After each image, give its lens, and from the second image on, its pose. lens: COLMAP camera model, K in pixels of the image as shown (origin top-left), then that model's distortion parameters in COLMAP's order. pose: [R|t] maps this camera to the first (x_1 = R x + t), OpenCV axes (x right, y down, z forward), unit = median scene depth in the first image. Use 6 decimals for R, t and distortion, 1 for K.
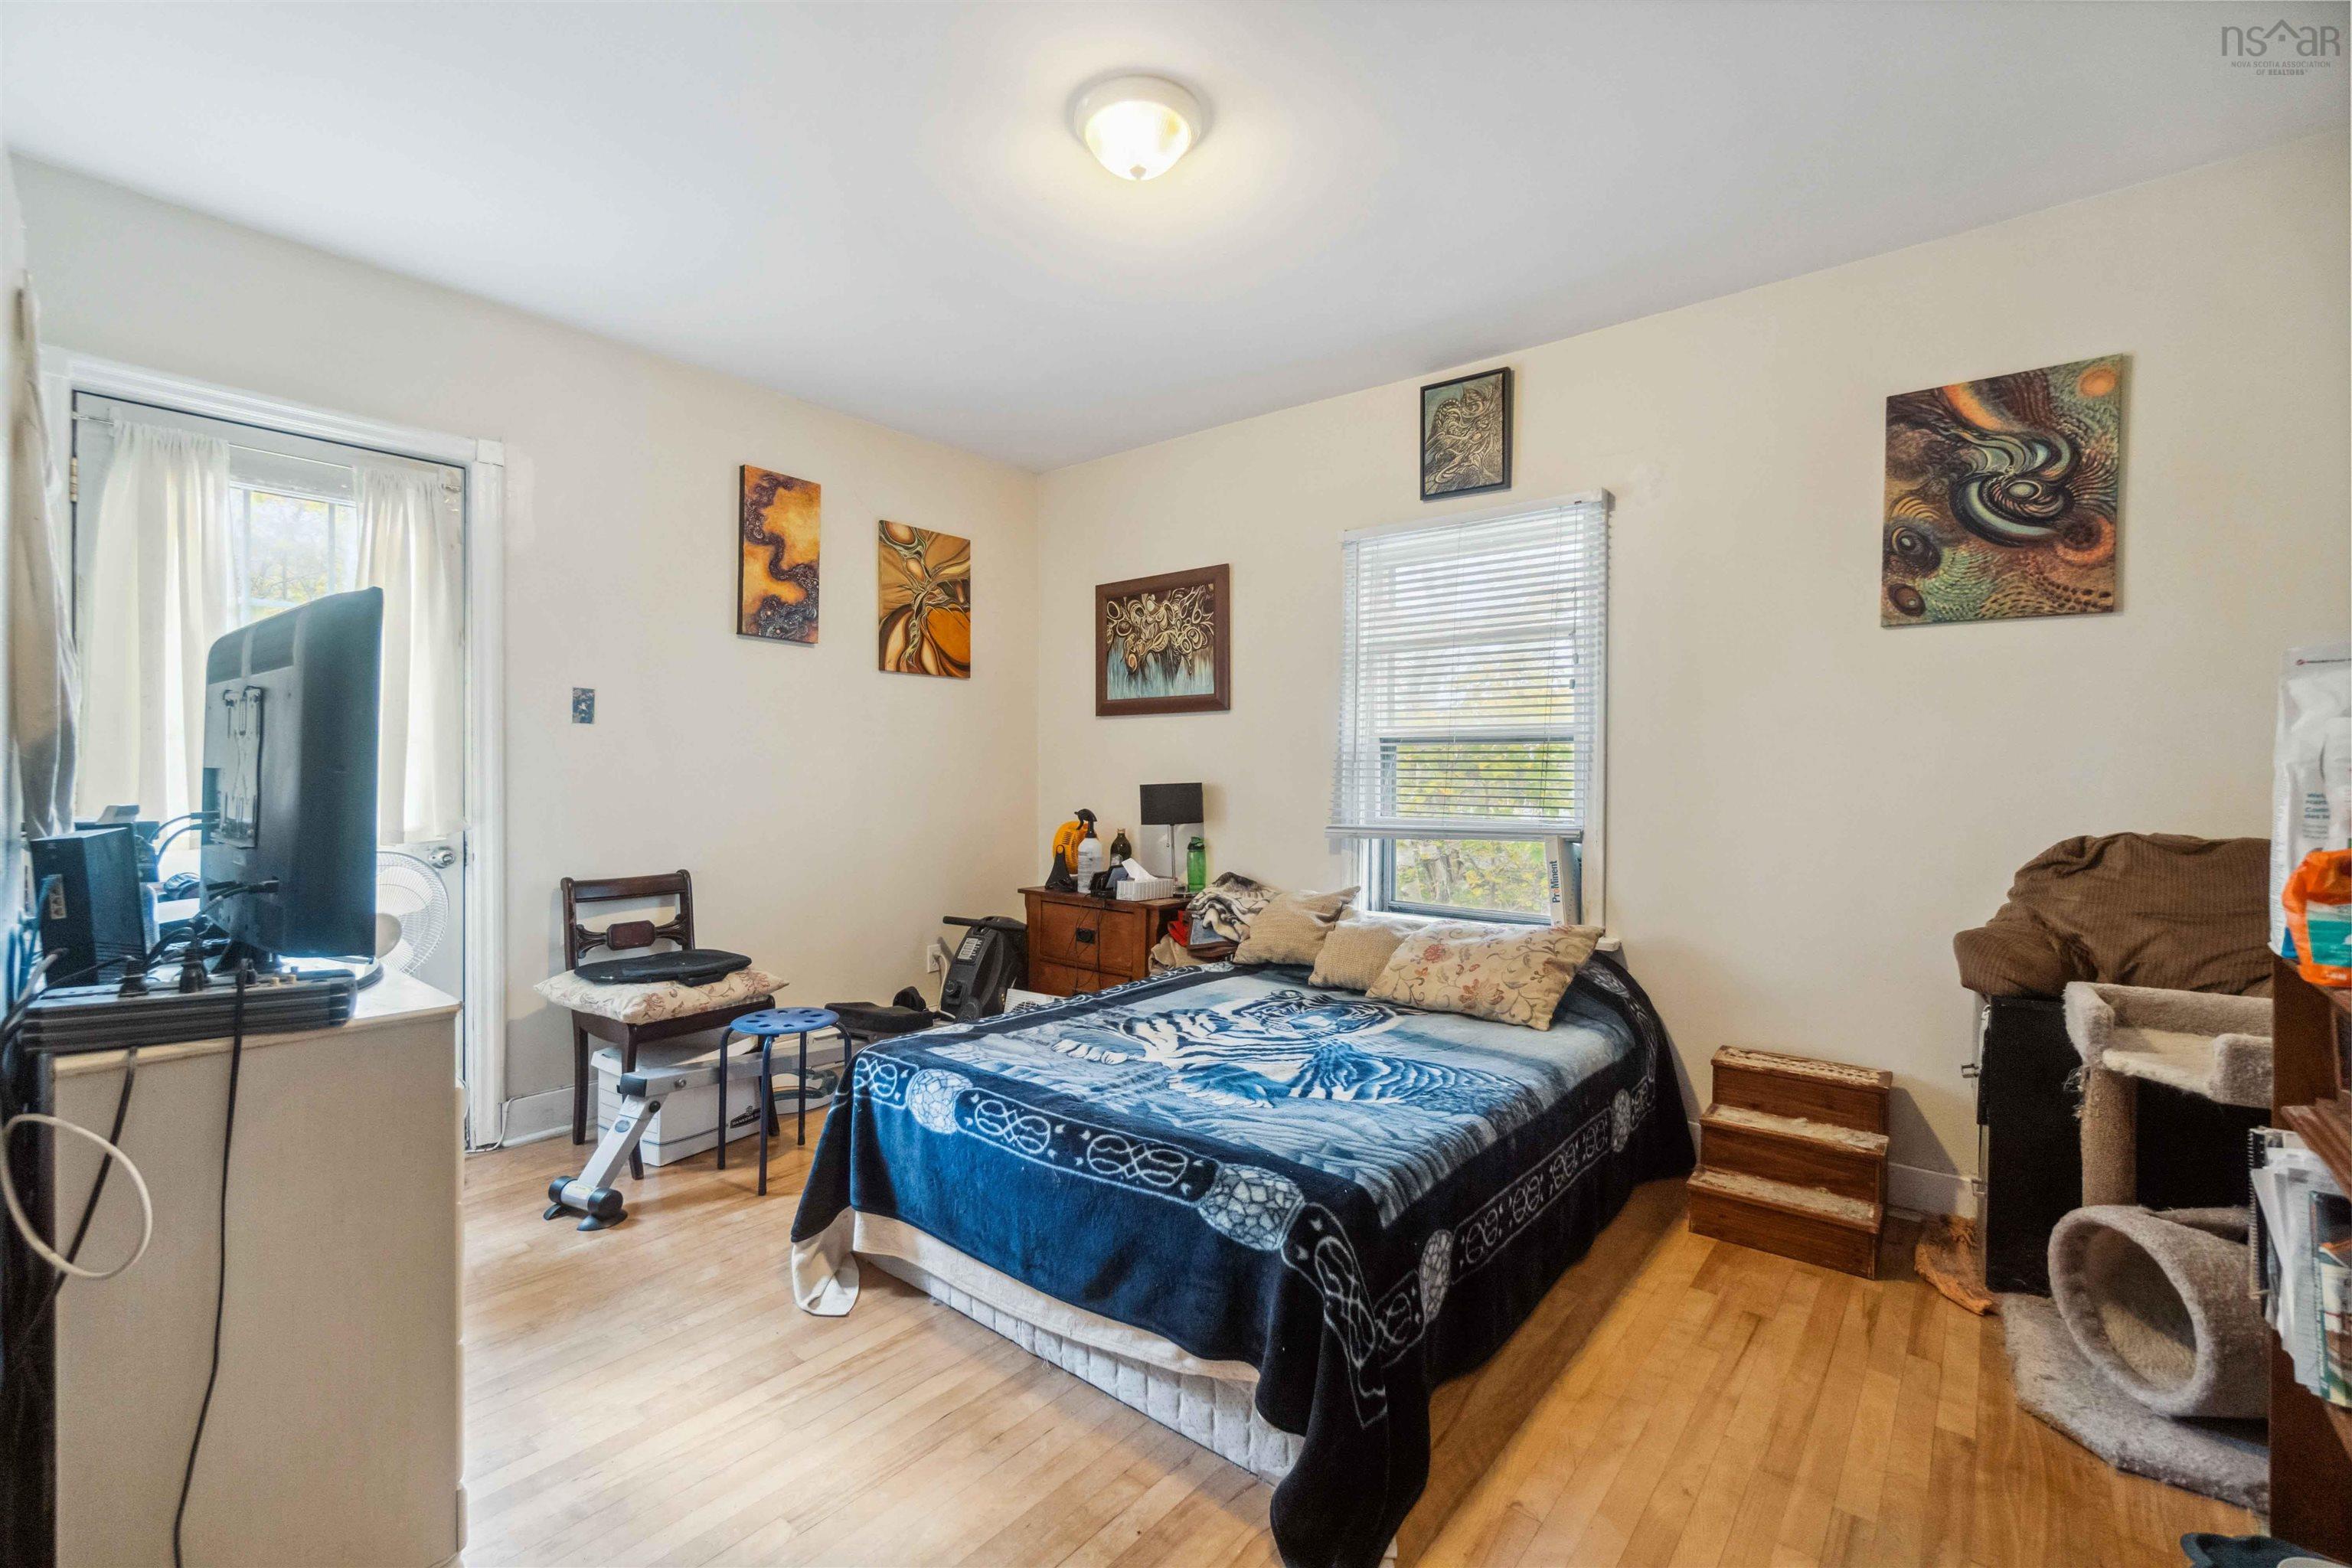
lens RADIAL K [[1021.3, 0, 1161.7], [0, 1021.3, 777.3], [0, 0, 1]] dist [-0.004206, 0.000231]
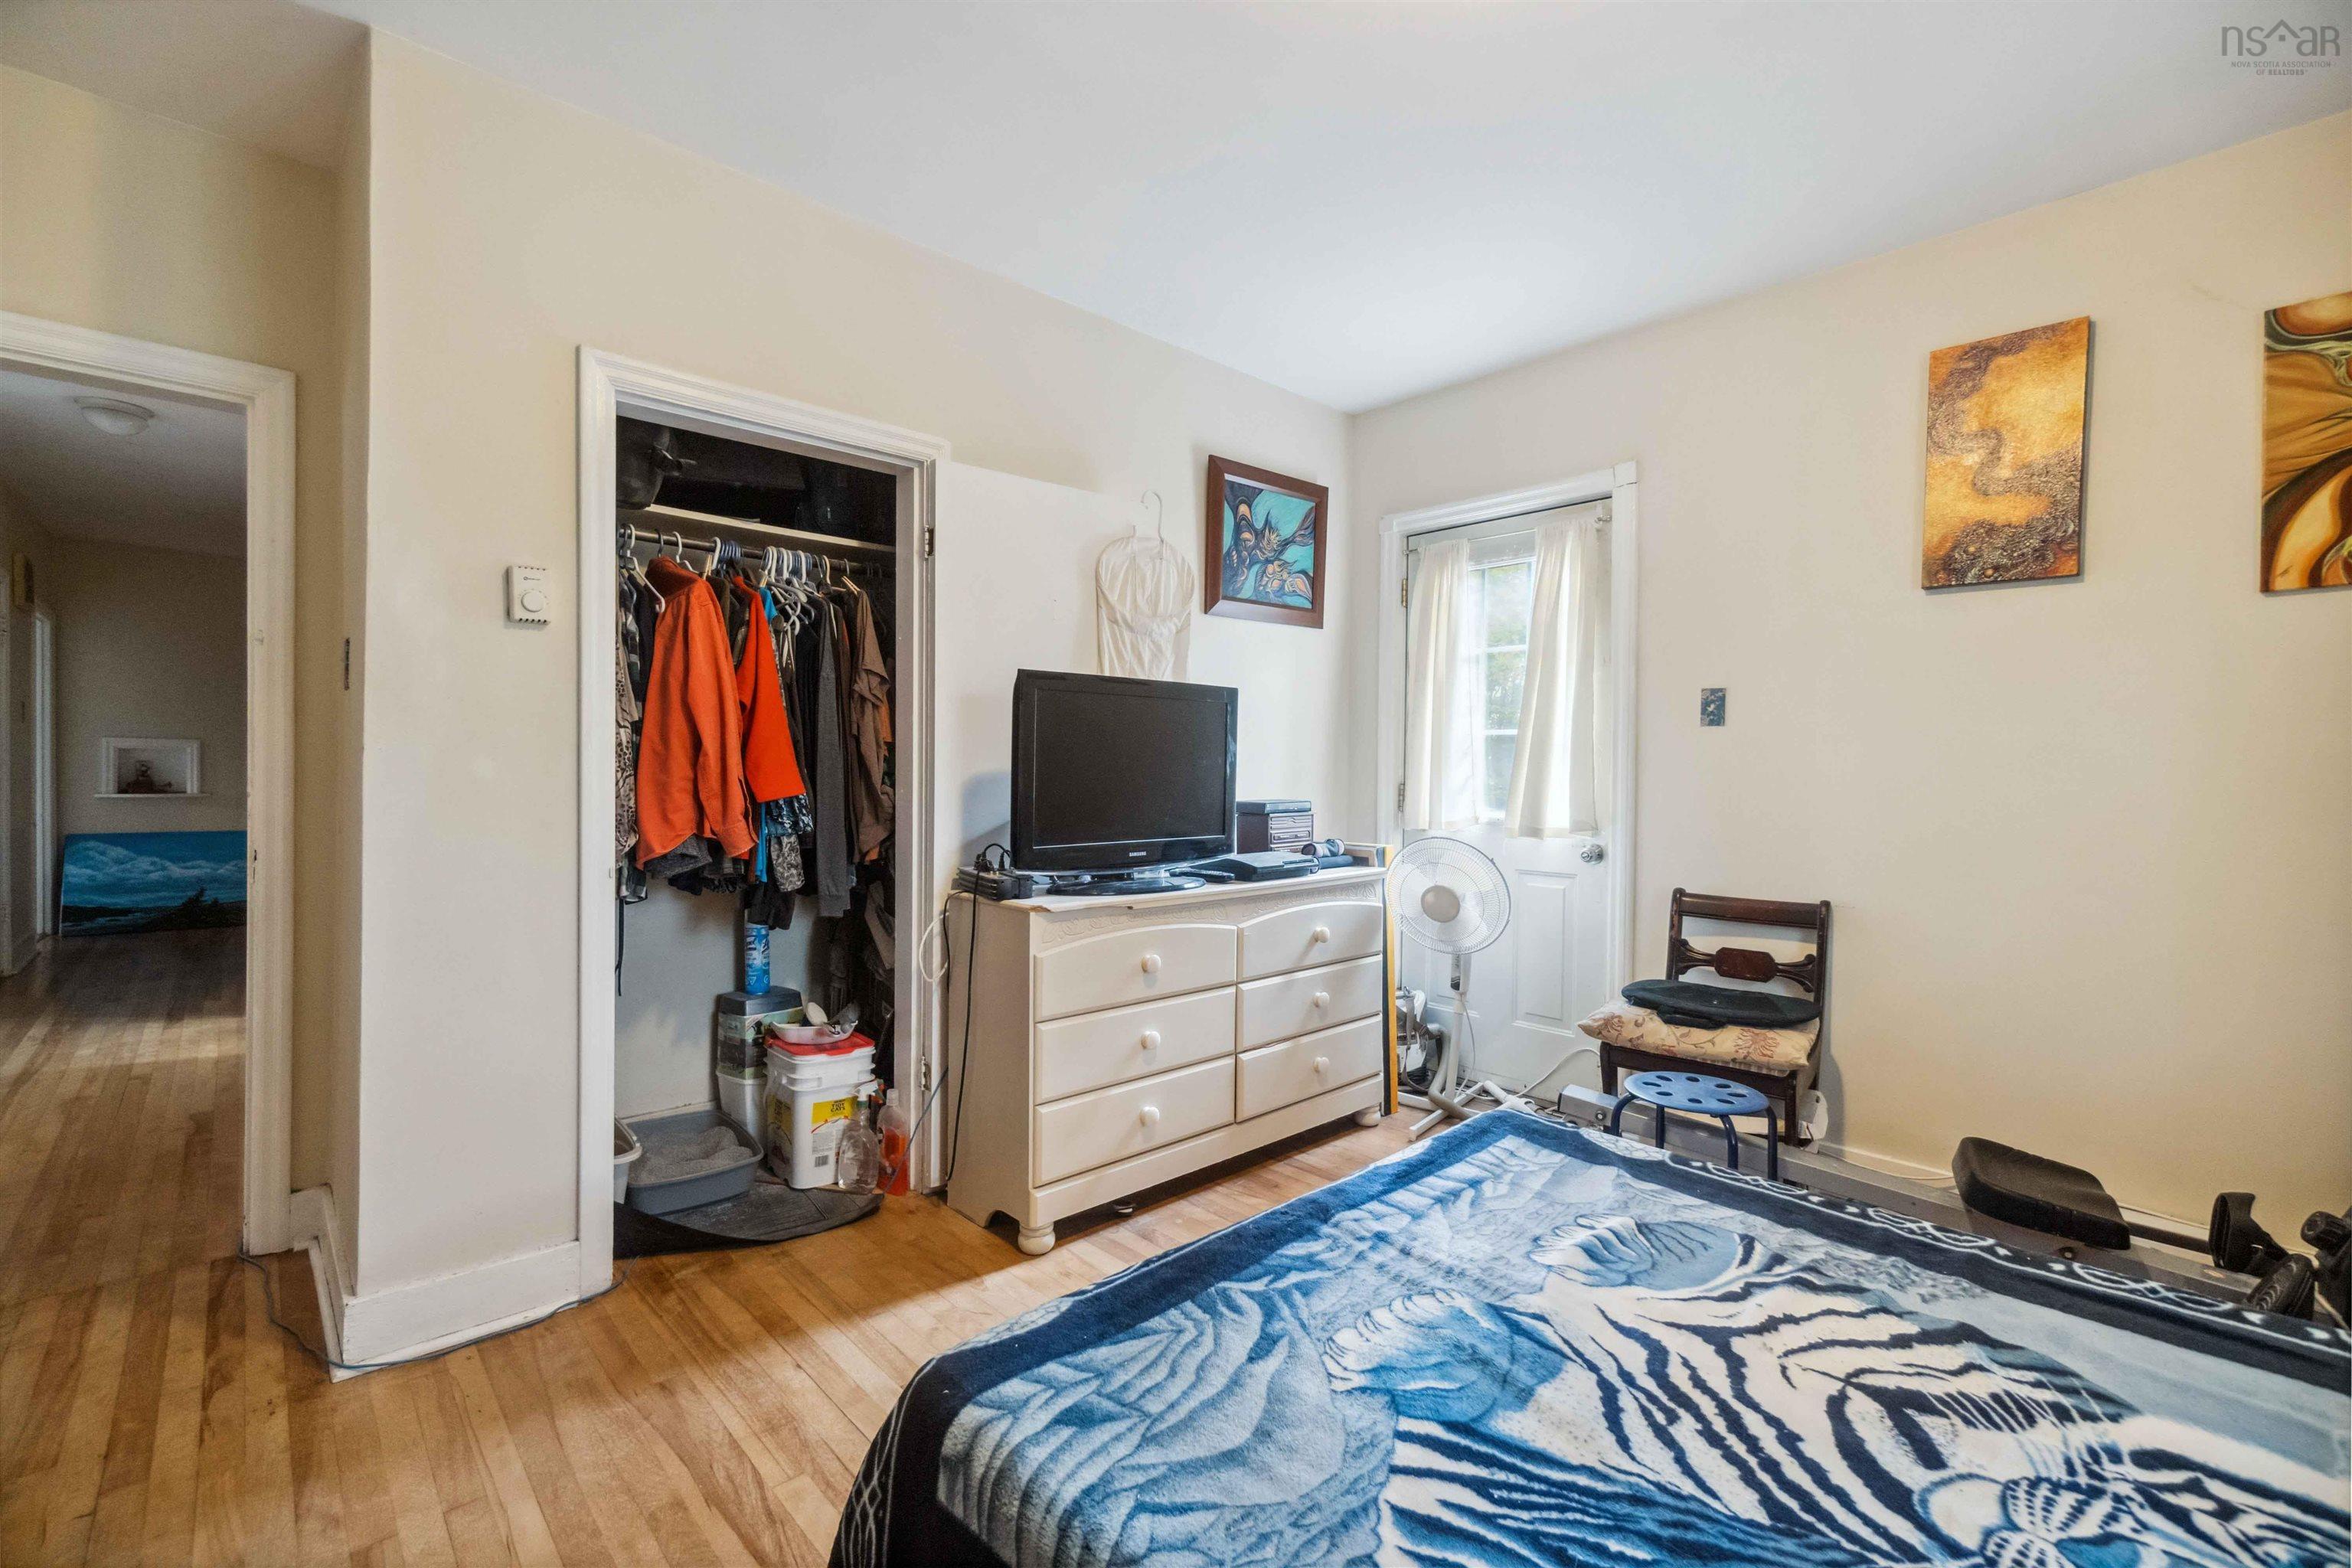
lens RADIAL K [[1021.3, 0, 1163.9], [0, 1021.3, 781.4], [0, 0, 1]] dist [-0.004206, 0.000231]
pose [[-0.146069, 0.002655, -0.989271, 0.519843], [-0.016278, 0.999855, 0.005086, 0.001497], [0.989140, 0.016846, -0.146005, 0.784711]]
